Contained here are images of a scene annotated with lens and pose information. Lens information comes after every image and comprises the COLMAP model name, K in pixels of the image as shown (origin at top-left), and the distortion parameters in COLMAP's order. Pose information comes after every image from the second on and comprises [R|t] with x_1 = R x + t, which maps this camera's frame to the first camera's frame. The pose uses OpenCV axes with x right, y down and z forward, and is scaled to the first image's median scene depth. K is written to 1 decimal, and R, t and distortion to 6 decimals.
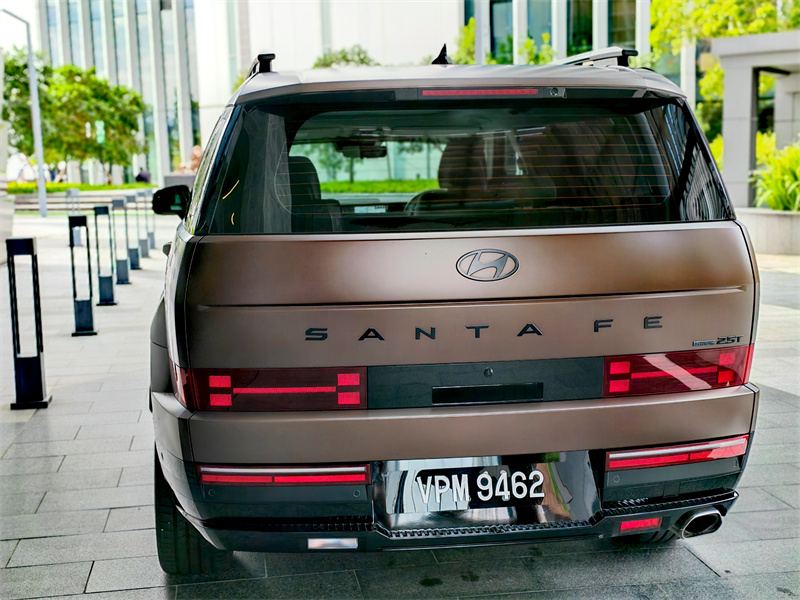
lens RADIAL K [[1153.5, 0, 400.0], [0, 1153.5, 300.0], [0, 0, 1]] dist [0.095987, -0.111357]
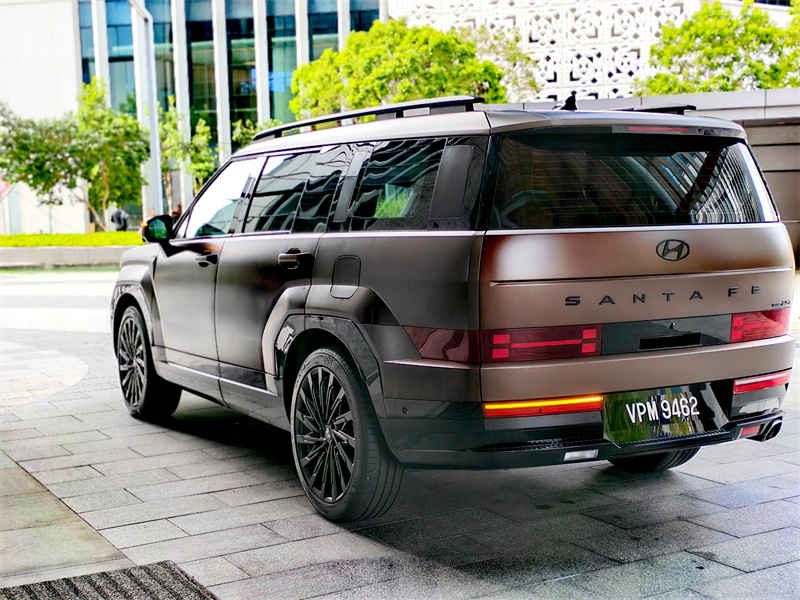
lens RADIAL K [[1153.5, 0, 400.0], [0, 1153.5, 300.0], [0, 0, 1]] dist [0.095987, -0.111357]
pose [[0.922076, -0.022743, 0.386340, -0.761909], [0.044096, 0.997945, -0.046497, 0.080373], [-0.384489, 0.059910, 0.921184, -0.178998]]
